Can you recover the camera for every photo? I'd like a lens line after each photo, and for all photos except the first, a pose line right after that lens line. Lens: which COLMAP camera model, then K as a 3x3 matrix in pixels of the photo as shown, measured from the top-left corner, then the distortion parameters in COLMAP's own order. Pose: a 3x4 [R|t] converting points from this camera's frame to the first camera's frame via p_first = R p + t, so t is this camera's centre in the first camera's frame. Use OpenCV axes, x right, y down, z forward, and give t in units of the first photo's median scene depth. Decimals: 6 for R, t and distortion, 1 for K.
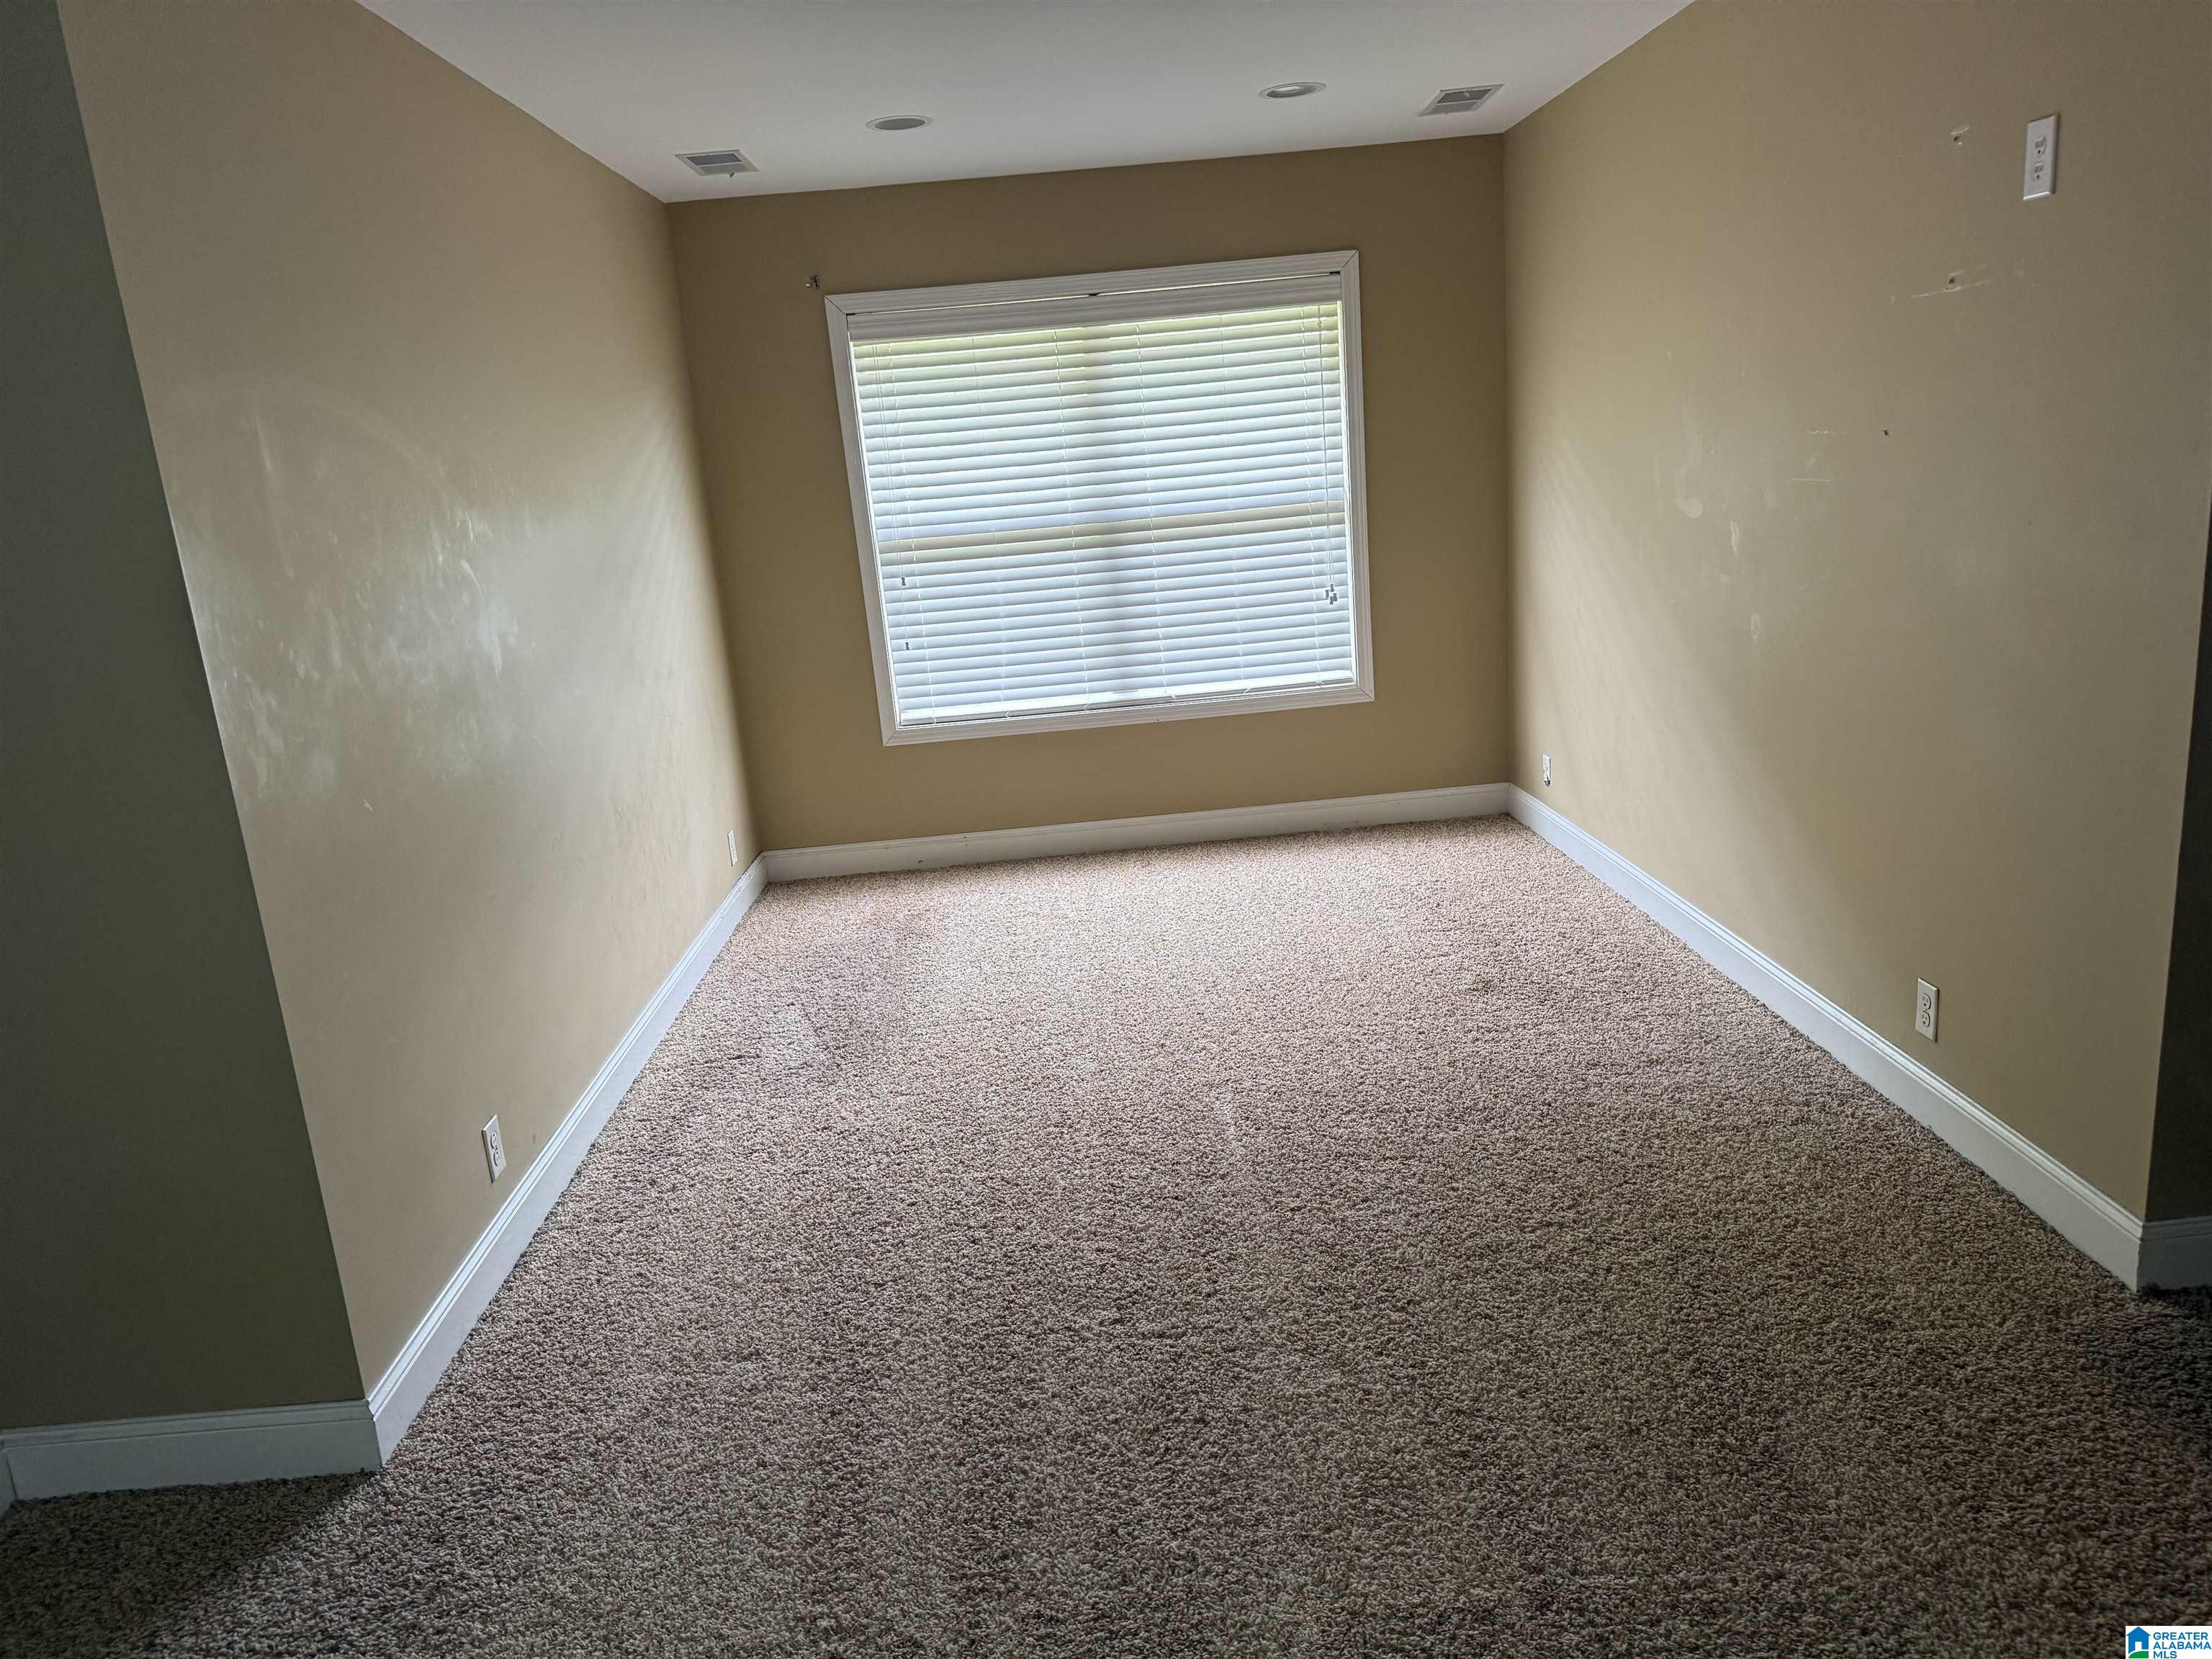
lens RADIAL K [[1552.6, 0, 1079.0], [0, 1552.6, 617.5], [0, 0, 1]] dist [0.019982, -0.024161]
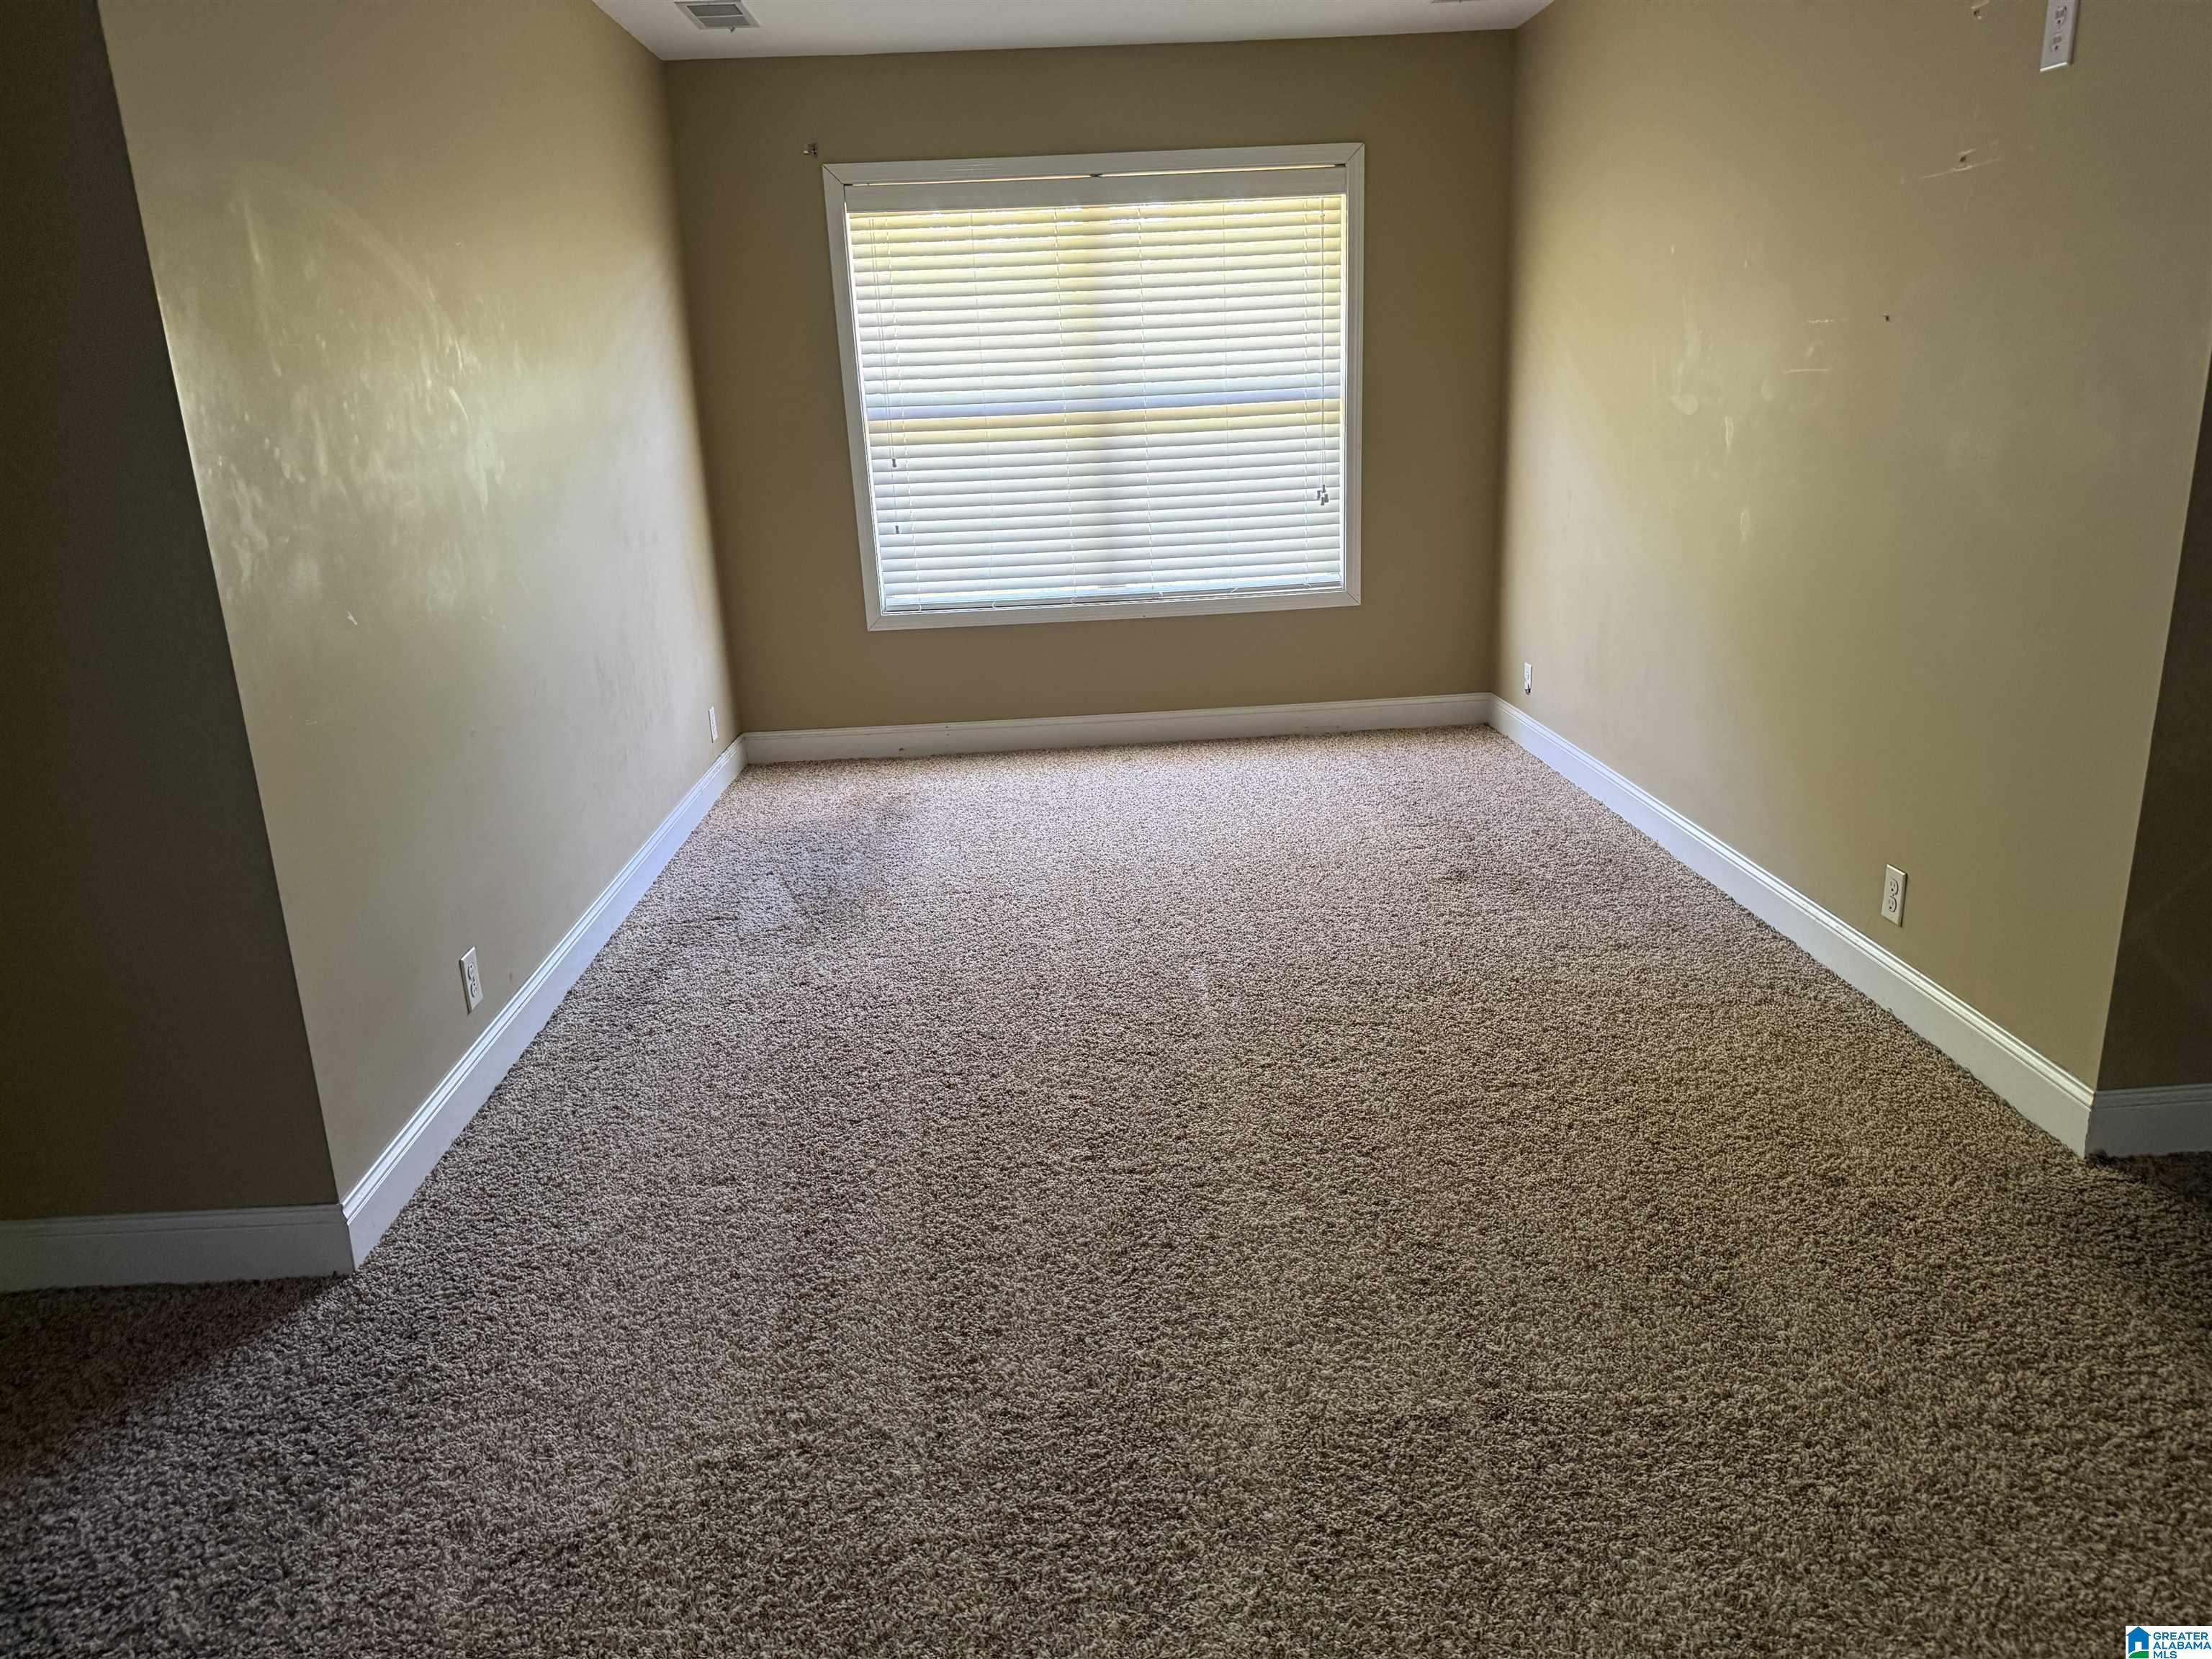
lens RADIAL K [[1552.6, 0, 1080.2], [0, 1552.6, 700.3], [0, 0, 1]] dist [0.019982, -0.024161]
pose [[0.999151, 0.035632, 0.020659, -0.012478], [-0.036467, 0.998469, 0.041583, 0.112173], [-0.019146, -0.042301, 0.998921, 0.000513]]
